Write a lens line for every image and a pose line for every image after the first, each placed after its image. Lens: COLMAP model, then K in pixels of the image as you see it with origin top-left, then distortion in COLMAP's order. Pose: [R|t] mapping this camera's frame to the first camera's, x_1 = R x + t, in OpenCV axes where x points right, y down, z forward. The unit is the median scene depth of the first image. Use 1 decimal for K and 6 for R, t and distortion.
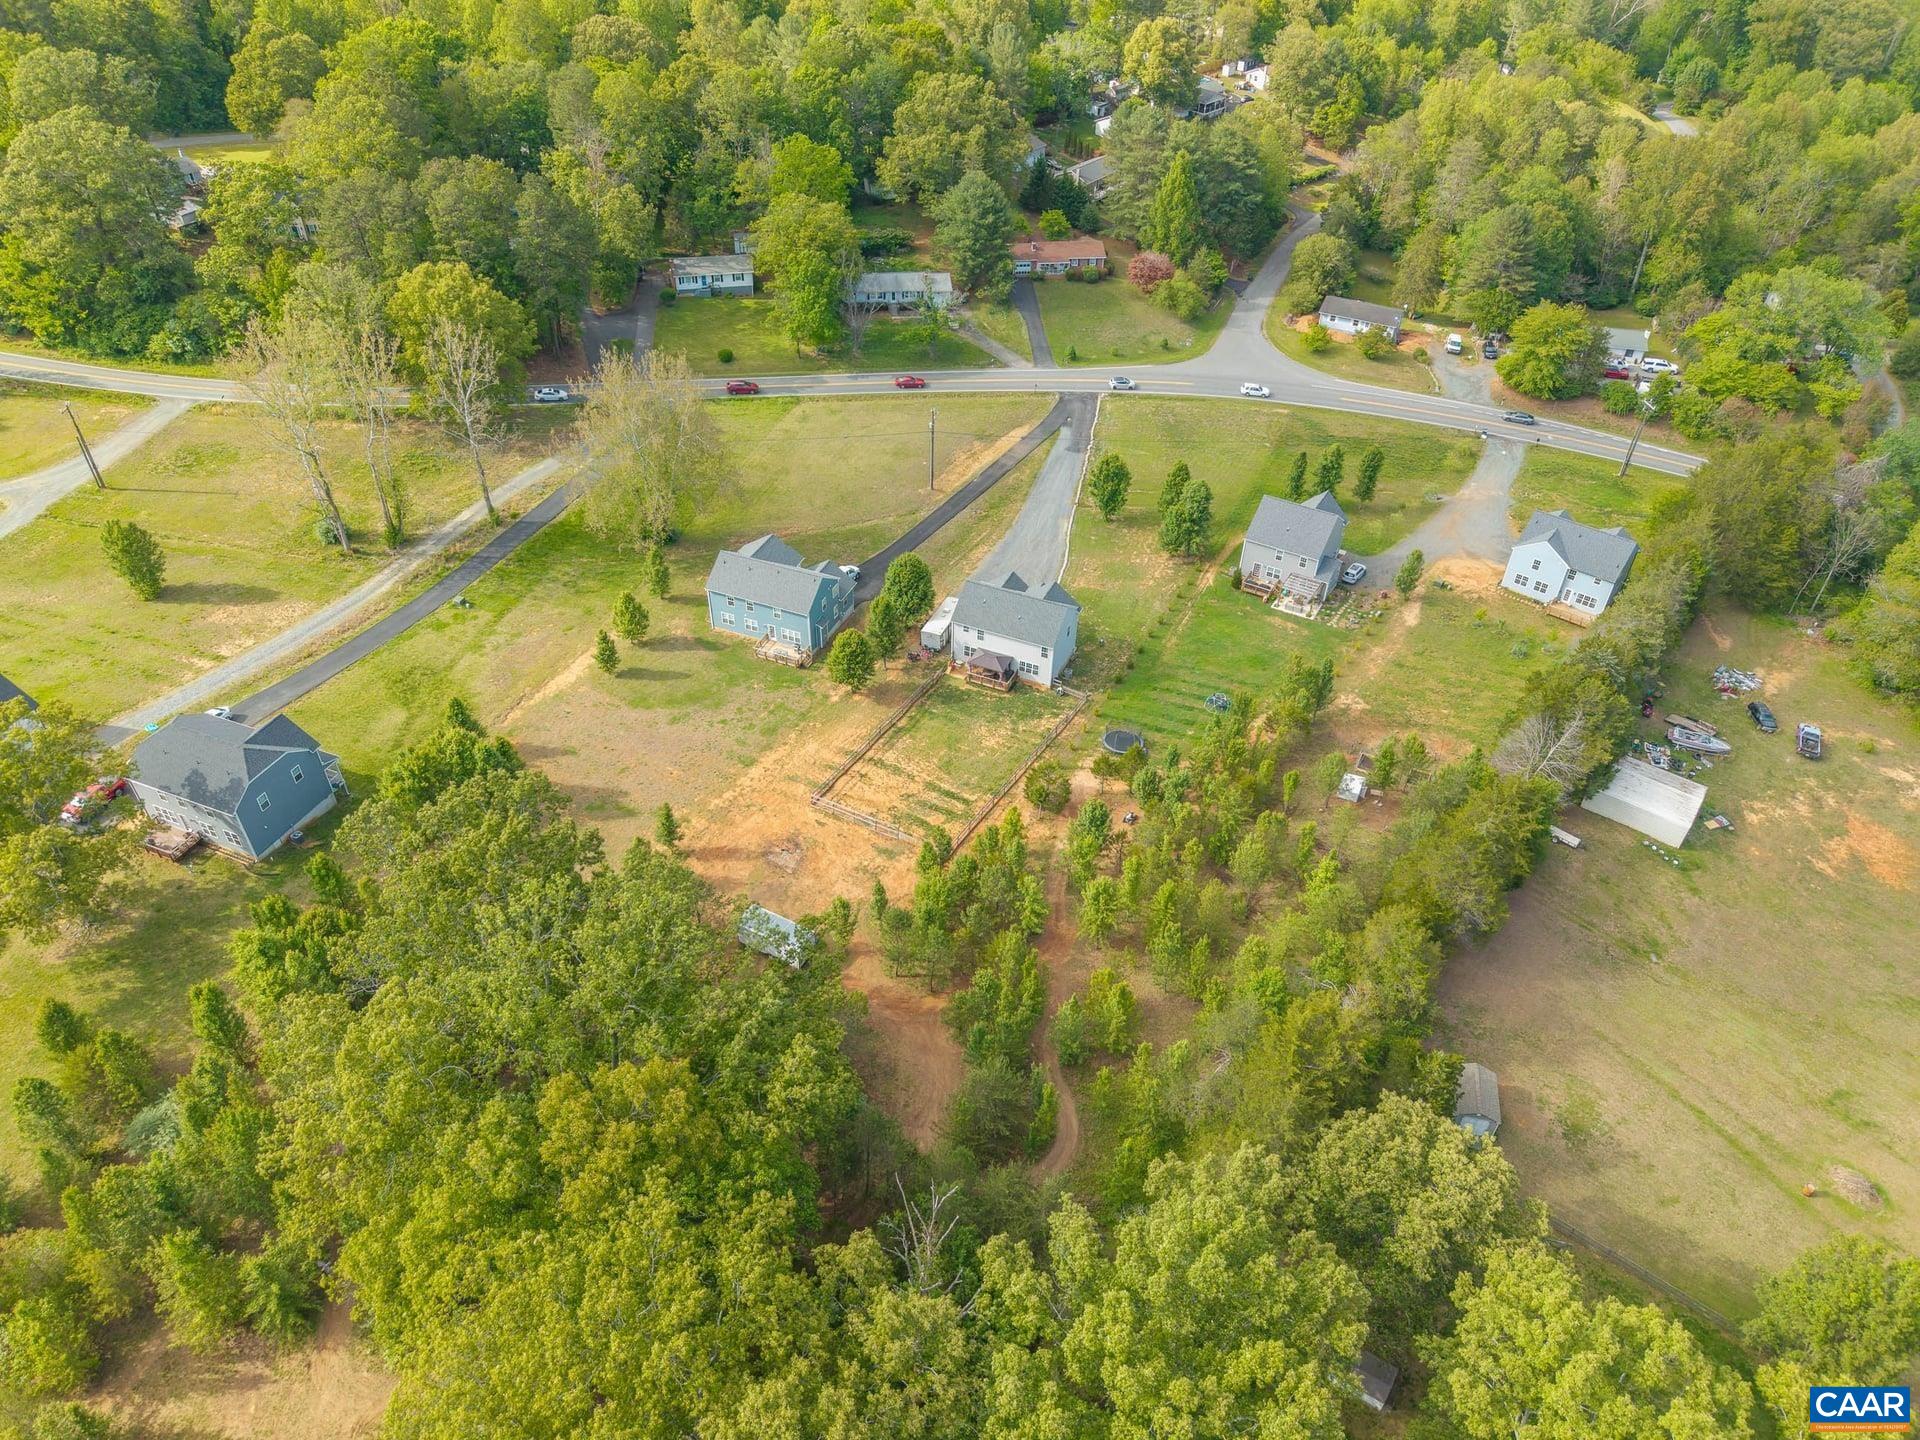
lens RADIAL K [[1282.8, 0, 956.7], [0, 1282.8, 710.8], [0, 0, 1]] dist [-0.008423, 0.003581]
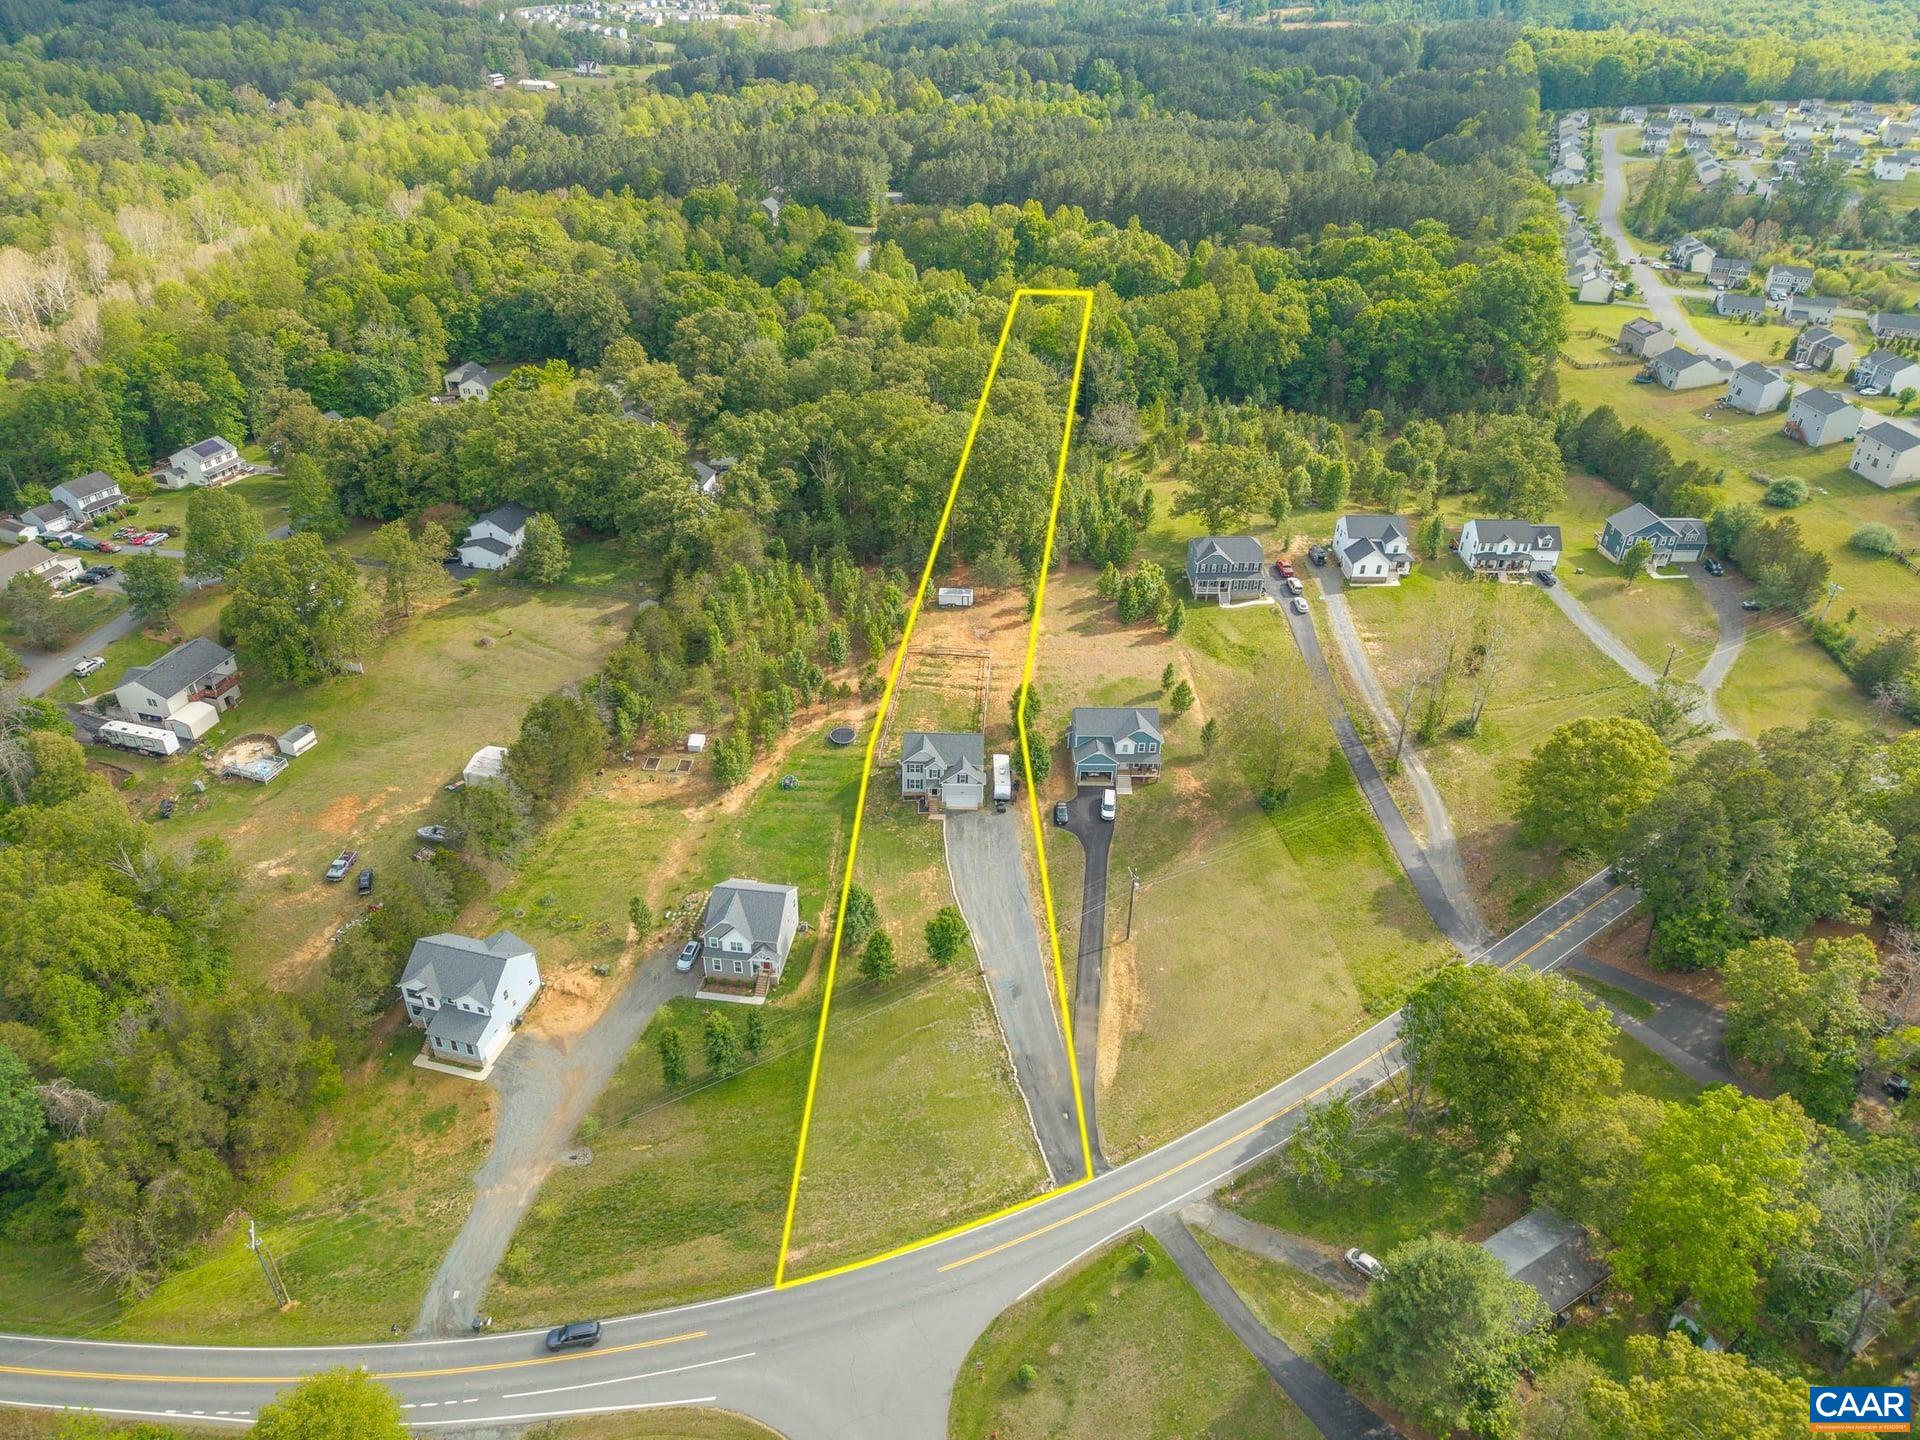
lens RADIAL K [[1277.9, 0, 960.0], [0, 1277.9, 720.0], [0, 0, 1]] dist [0.004440, 0.000446]
pose [[-0.920062, 0.184319, -0.345705, 0.354878], [-0.272612, 0.332537, 0.902830, -0.946694], [0.281368, 0.924903, -0.255708, 0.950212]]
